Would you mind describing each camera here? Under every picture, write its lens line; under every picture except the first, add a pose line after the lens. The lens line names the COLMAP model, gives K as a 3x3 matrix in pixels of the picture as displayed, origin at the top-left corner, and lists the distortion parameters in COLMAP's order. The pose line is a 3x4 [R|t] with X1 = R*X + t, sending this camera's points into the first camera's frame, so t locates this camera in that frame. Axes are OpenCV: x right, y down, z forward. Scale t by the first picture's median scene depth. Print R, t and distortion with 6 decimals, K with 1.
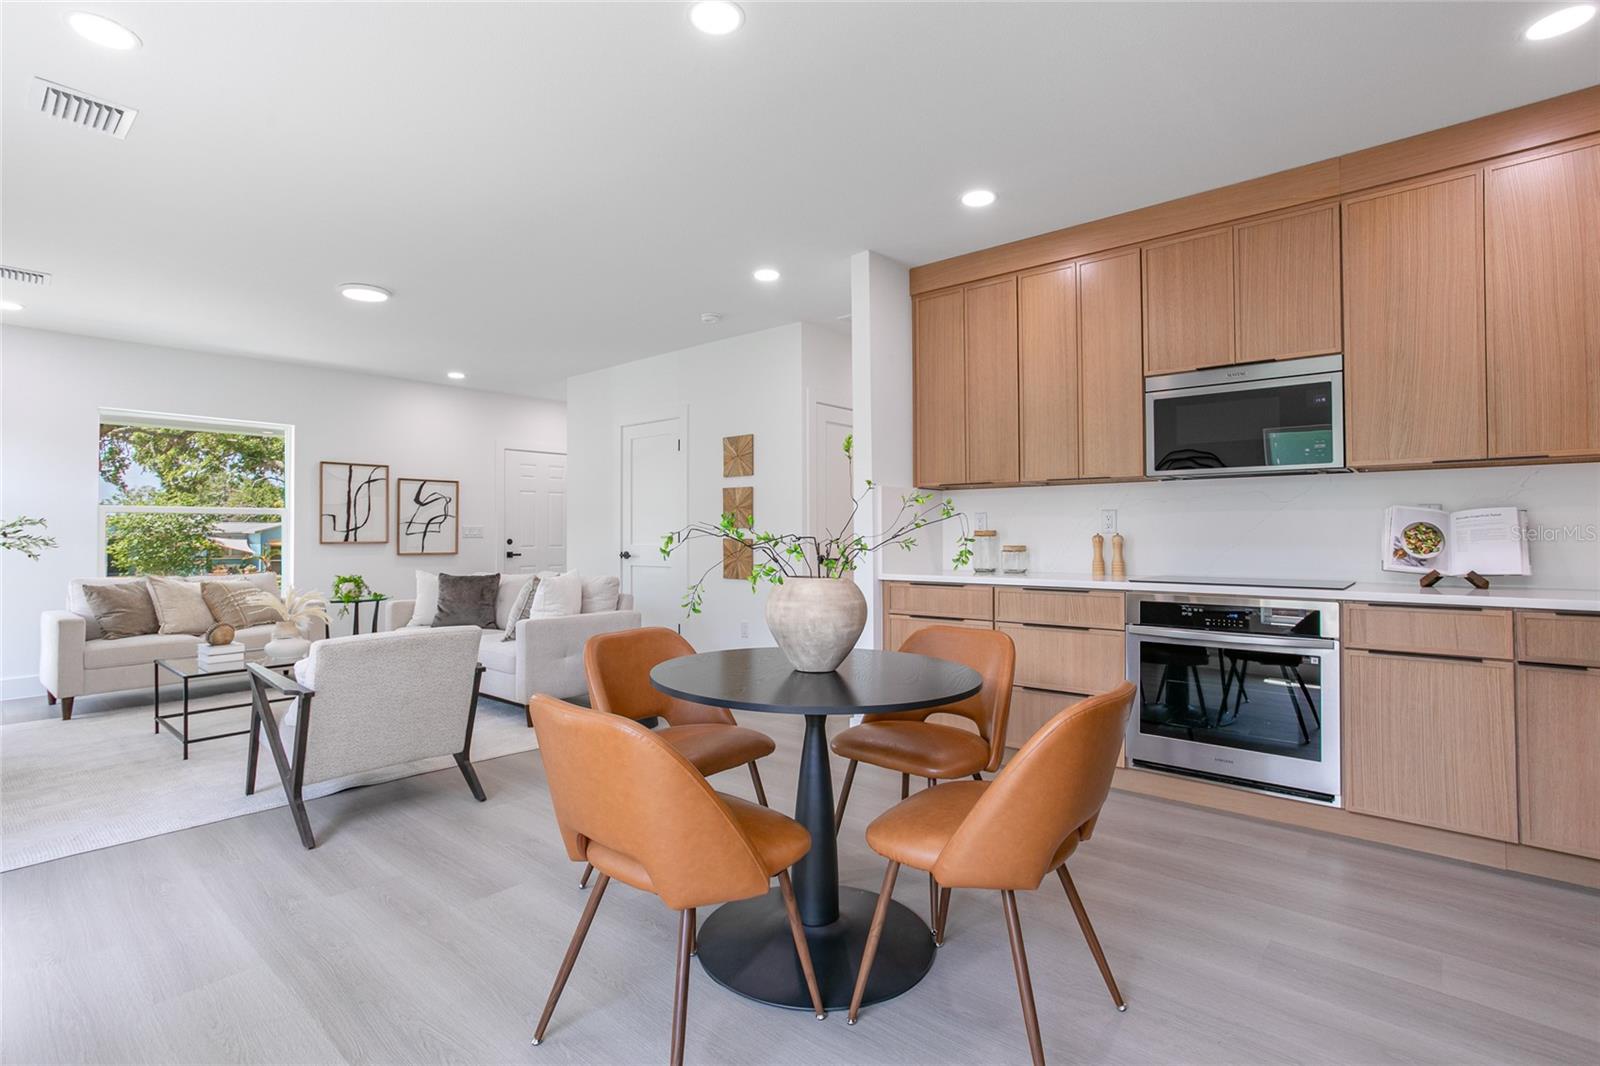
lens RADIAL K [[770.2, 0, 748.8], [0, 770.2, 532.2], [0, 0, 1]] dist [-0.000279, 0.000750]
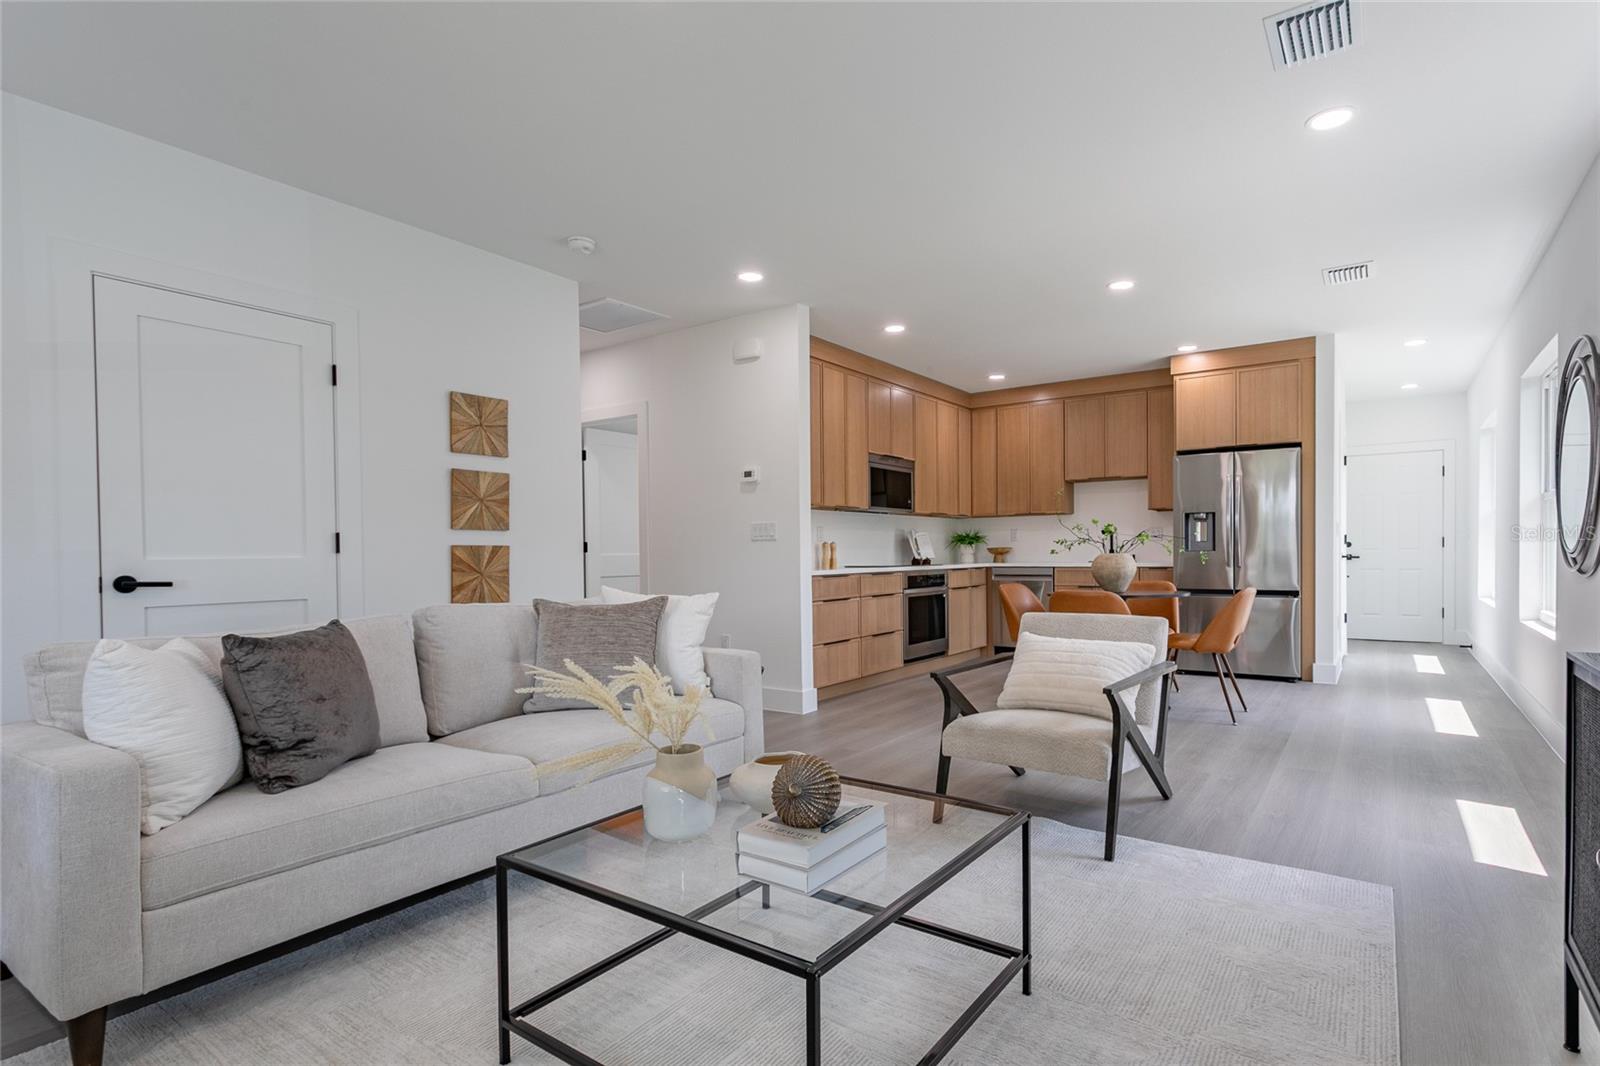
lens RADIAL K [[787.6, 0, 852.6], [0, 787.6, 562.6], [0, 0, 1]] dist [0.024901, 0.000211]
pose [[-0.146350, -0.008444, 0.989197, -0.737574], [0.007776, 0.999923, 0.009686, 0.019311], [-0.989202, 0.009109, -0.146273, 0.750725]]
